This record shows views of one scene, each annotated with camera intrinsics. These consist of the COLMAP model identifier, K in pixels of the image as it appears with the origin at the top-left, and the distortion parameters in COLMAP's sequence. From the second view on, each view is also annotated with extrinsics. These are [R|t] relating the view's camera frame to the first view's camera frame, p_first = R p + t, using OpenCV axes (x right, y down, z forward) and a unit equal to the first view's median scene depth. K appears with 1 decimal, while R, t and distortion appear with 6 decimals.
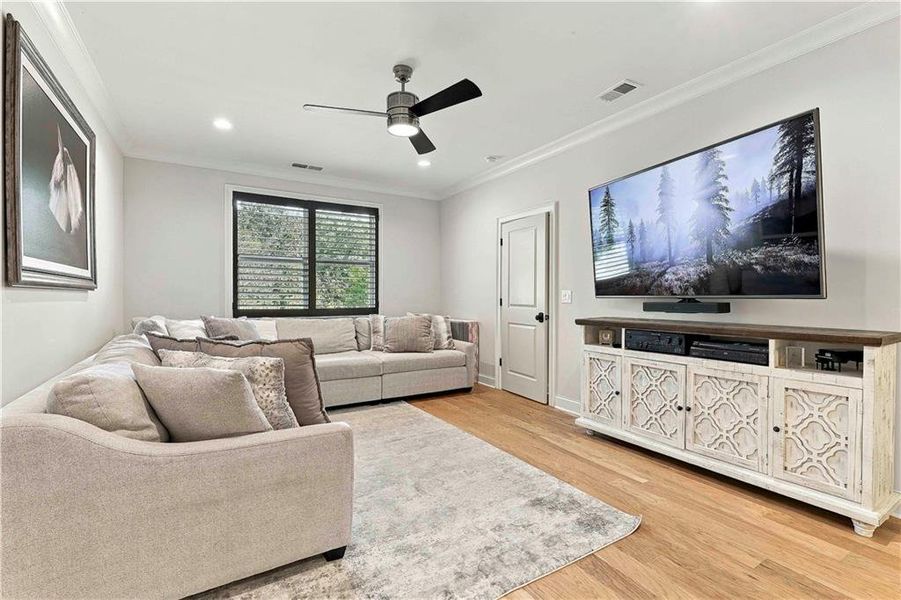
lens RADIAL K [[398.3, 0, 445.8], [0, 398.3, 296.4], [0, 0, 1]] dist [-0.001837, -0.000350]
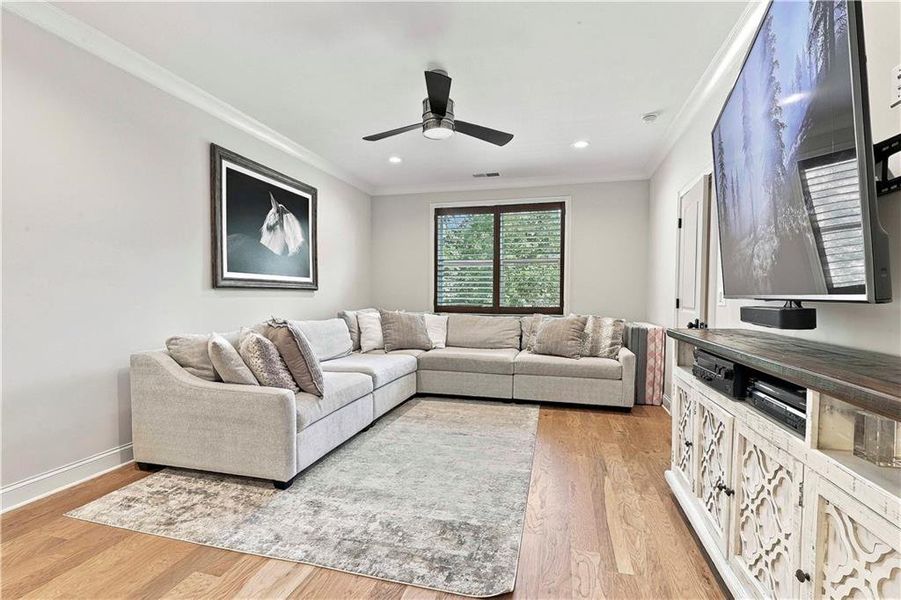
lens RADIAL K [[402.7, 0, 451.4], [0, 402.7, 306.9], [0, 0, 1]] dist [-0.000866, 0.000015]
pose [[0.705286, 0.024437, -0.708501, 0.456302], [-0.005026, 0.999553, 0.029472, 0.000022], [0.708905, -0.017225, 0.705094, 0.193146]]
